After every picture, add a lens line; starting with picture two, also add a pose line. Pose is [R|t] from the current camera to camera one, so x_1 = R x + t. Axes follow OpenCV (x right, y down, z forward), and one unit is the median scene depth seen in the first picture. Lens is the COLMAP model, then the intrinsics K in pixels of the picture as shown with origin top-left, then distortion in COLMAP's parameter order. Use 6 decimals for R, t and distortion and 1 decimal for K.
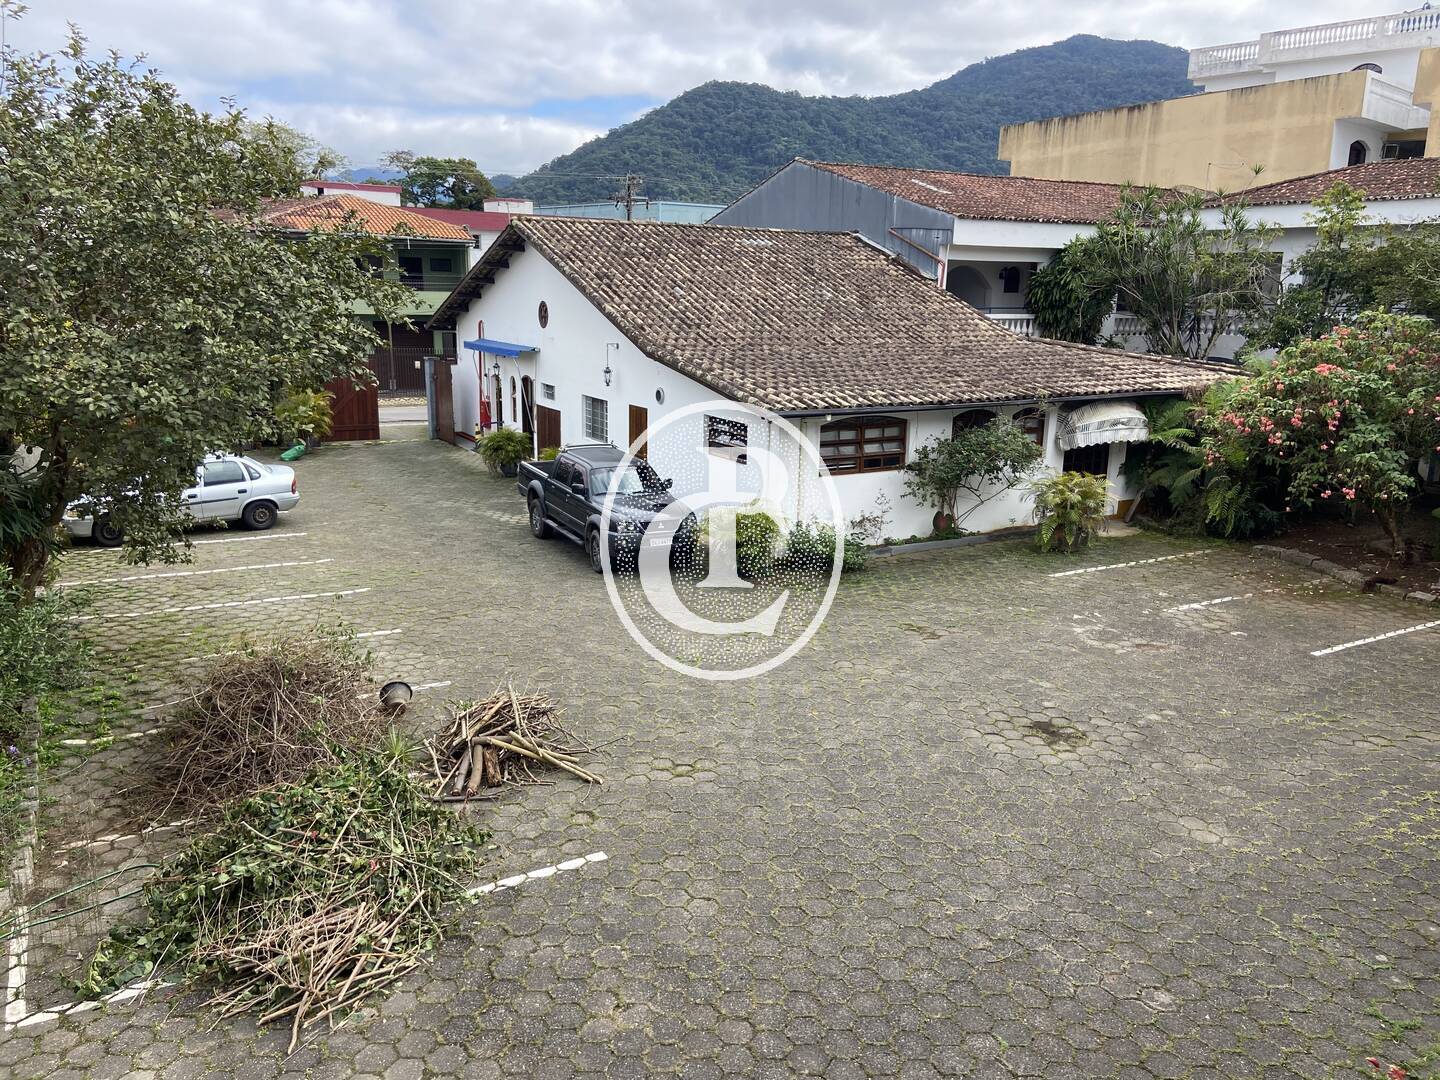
lens RADIAL K [[1085.2, 0, 724.3], [0, 1085.2, 520.0], [0, 0, 1]] dist [0.121772, -0.150136]
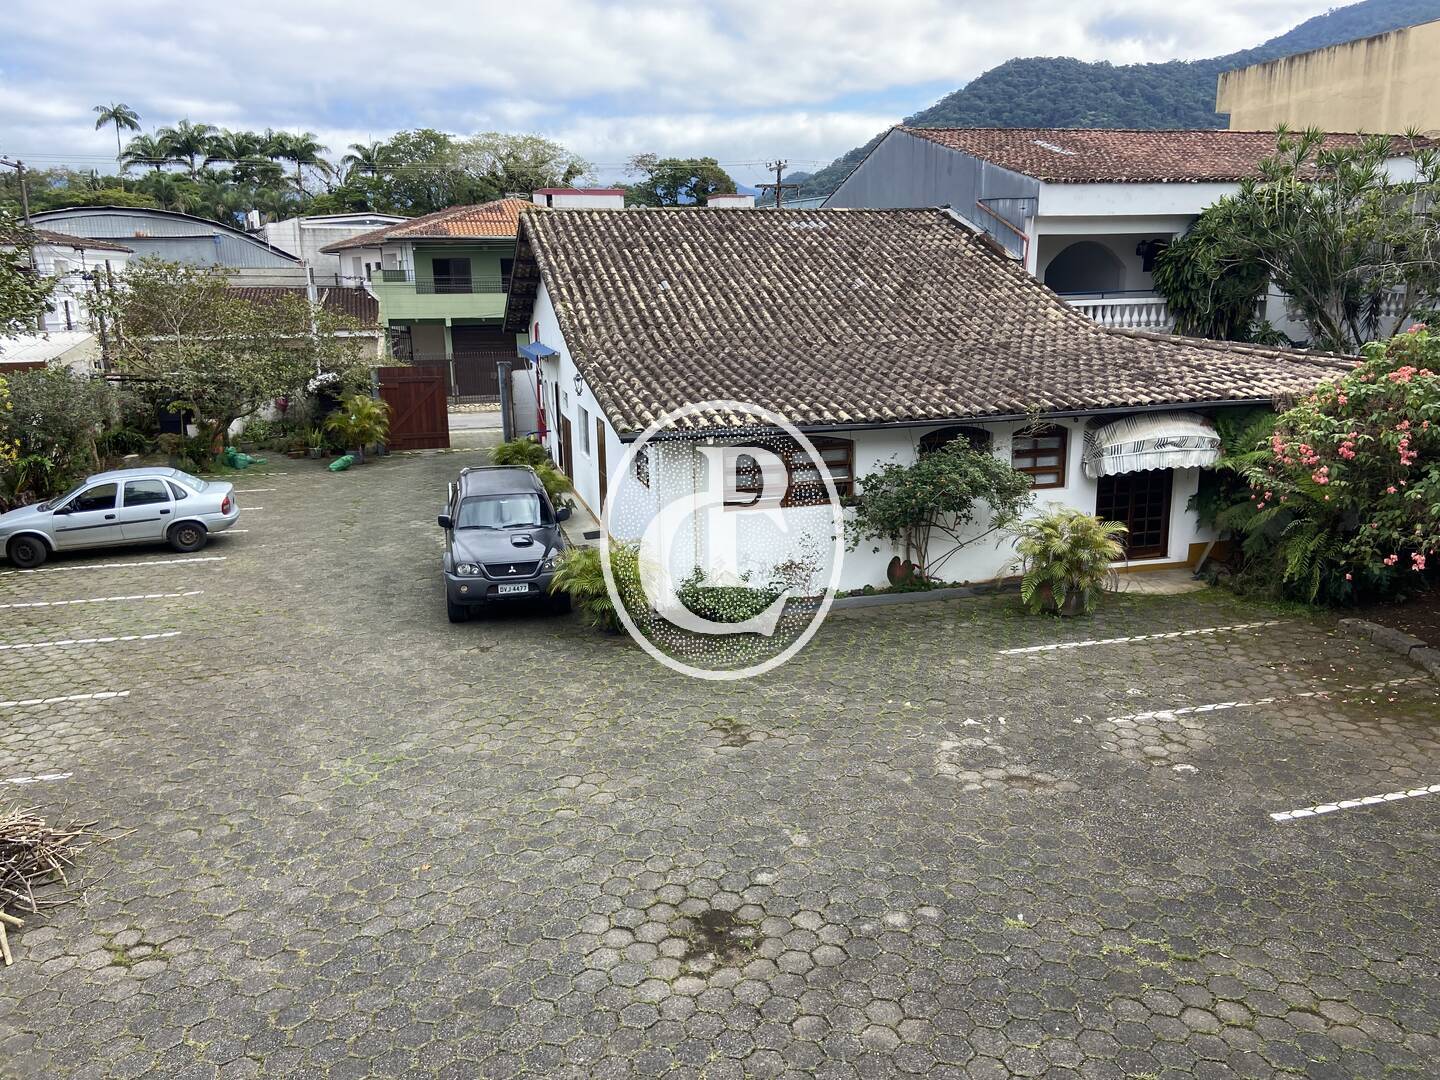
lens RADIAL K [[1085.2, 0, 733.9], [0, 1085.2, 521.0], [0, 0, 1]] dist [0.121772, -0.150136]
pose [[0.967468, 0.023303, -0.251920, 0.278673], [-0.021462, 0.999719, 0.010052, -0.038706], [0.252083, -0.004319, 0.967696, 0.208697]]
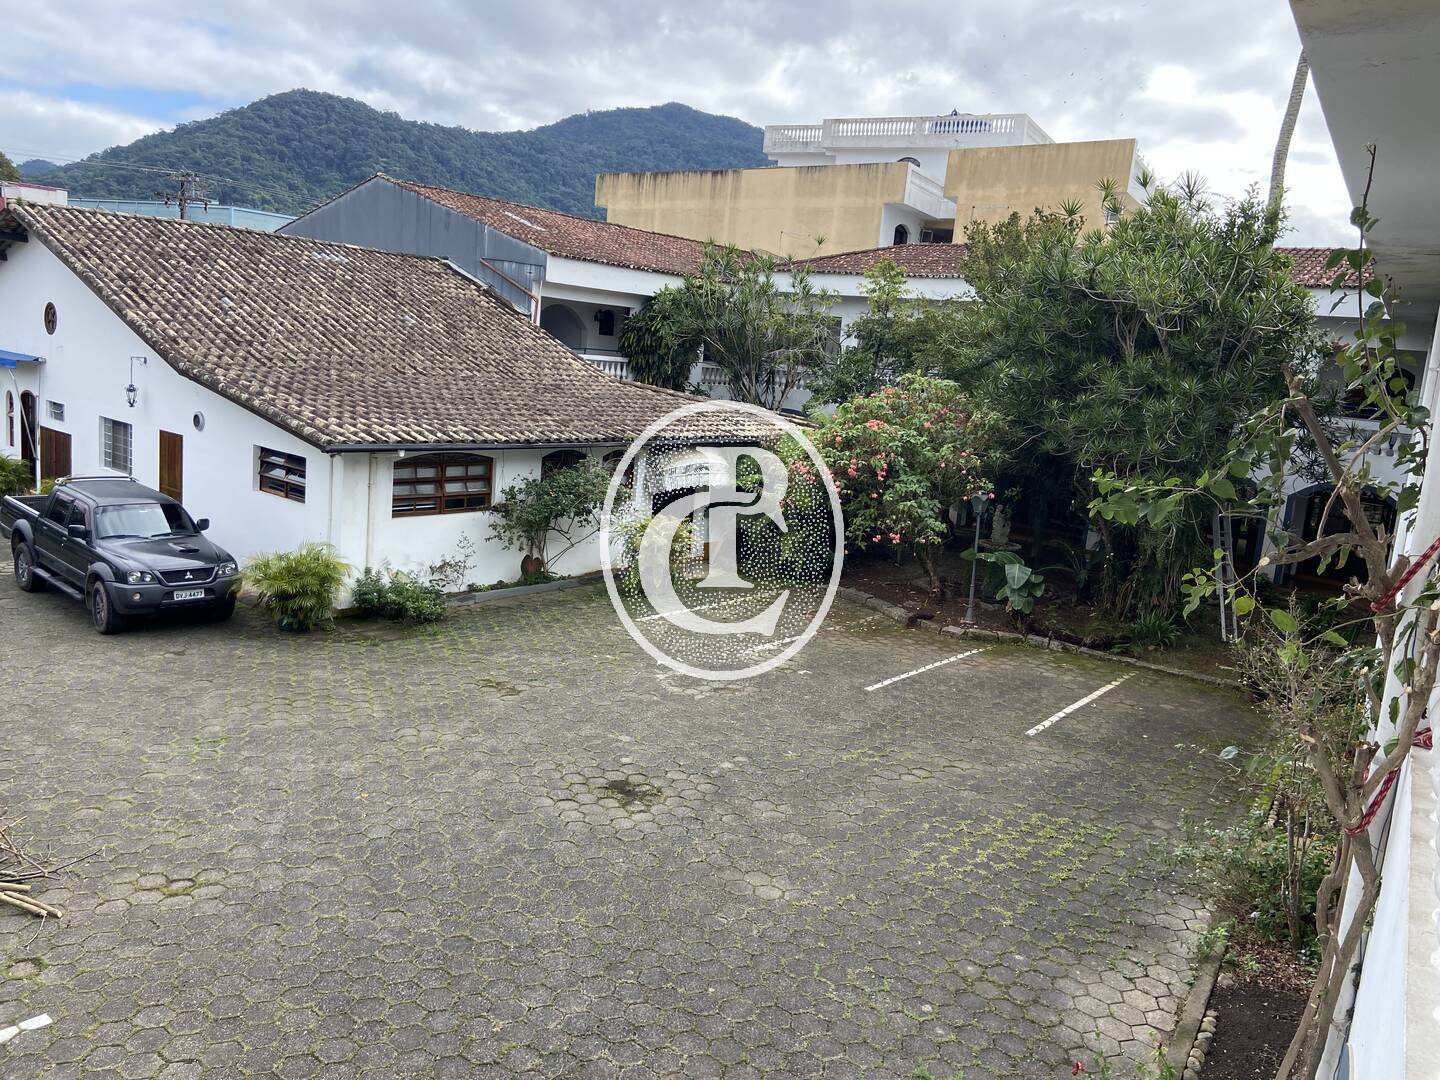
lens RADIAL K [[1085.2, 0, 739.3], [0, 1085.2, 519.2], [0, 0, 1]] dist [0.121772, -0.150136]
pose [[0.933351, 0.006687, 0.358904, 0.027394], [0.005696, 0.999425, -0.033433, -0.006281], [-0.358921, 0.033249, 0.932776, 0.042839]]
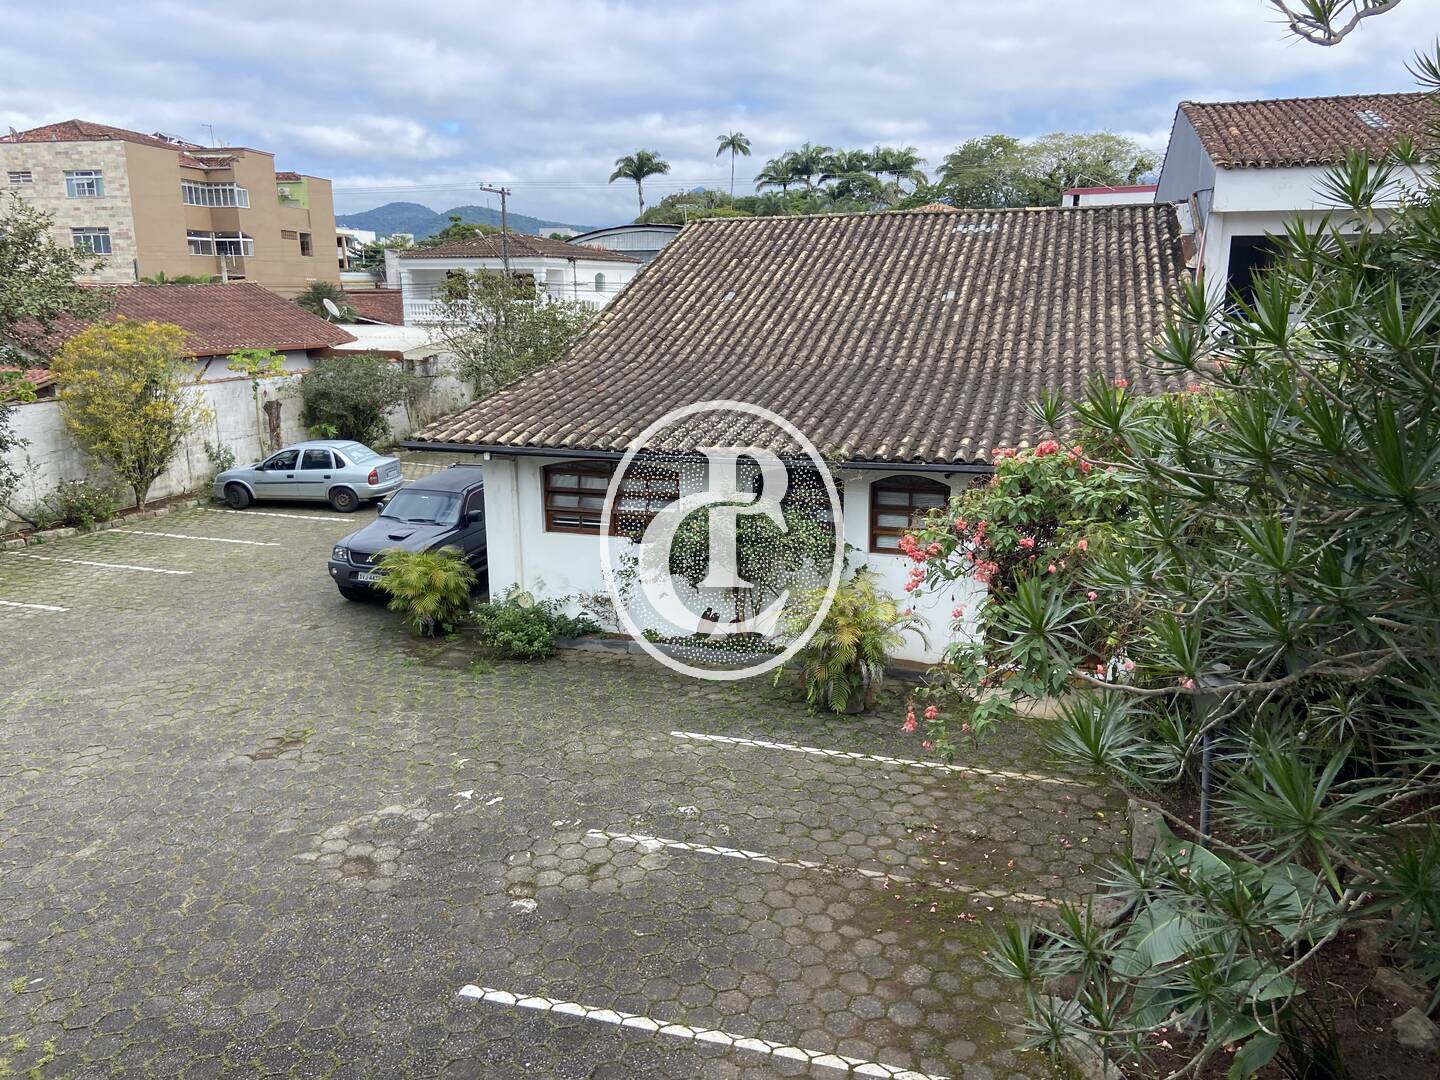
lens RADIAL K [[1085.2, 0, 723.6], [0, 1085.2, 526.6], [0, 0, 1]] dist [0.121772, -0.150136]
pose [[0.675920, 0.137146, -0.724102, 0.693619], [-0.139232, 0.988602, 0.057274, -0.099884], [0.723703, 0.062105, 0.687311, 0.523471]]
